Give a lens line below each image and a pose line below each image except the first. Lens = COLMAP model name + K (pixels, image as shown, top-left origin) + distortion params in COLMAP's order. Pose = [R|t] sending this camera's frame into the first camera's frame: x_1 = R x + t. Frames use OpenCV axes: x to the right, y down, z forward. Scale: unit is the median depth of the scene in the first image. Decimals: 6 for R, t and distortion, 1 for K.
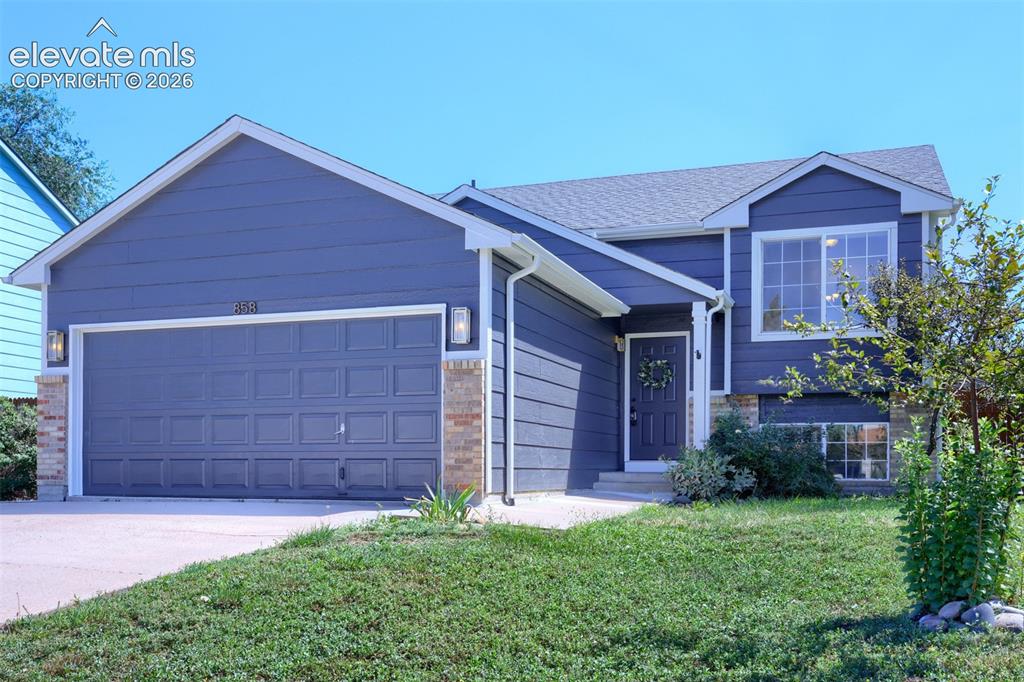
lens RADIAL K [[408.8, 0, 511.7], [0, 408.8, 341.7], [0, 0, 1]] dist [0.004053, -0.000061]
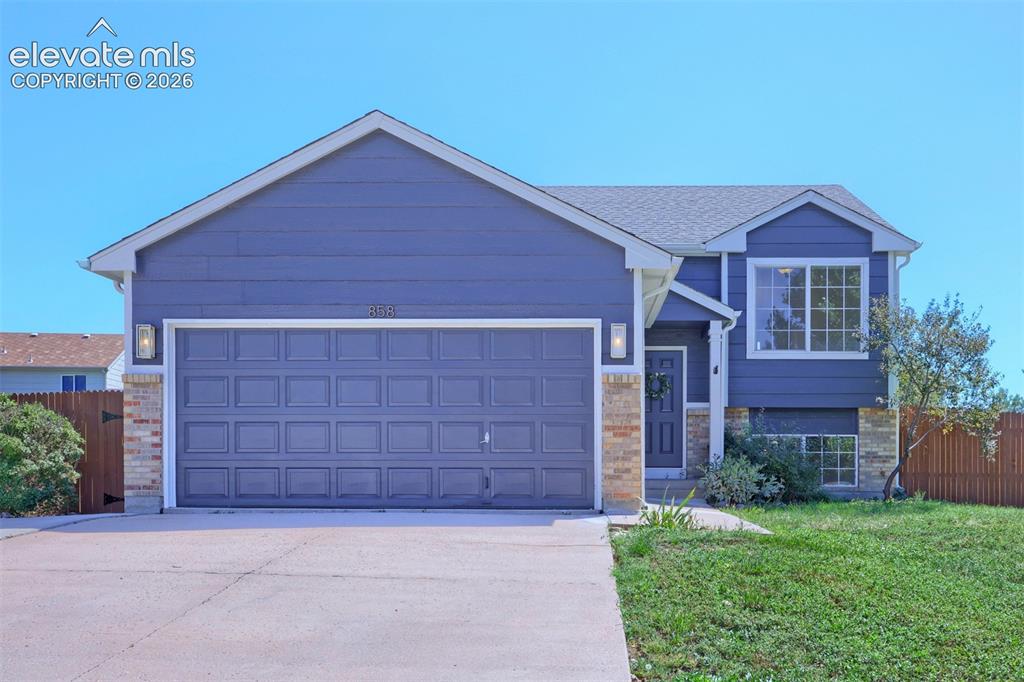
lens RADIAL K [[408.8, 0, 542.4], [0, 408.8, 347.5], [0, 0, 1]] dist [0.004053, -0.000061]
pose [[0.990255, 0.041422, 0.132966, -0.377260], [-0.041123, 0.999142, -0.005002, -0.007675], [-0.133059, -0.000515, 0.991108, -0.007347]]
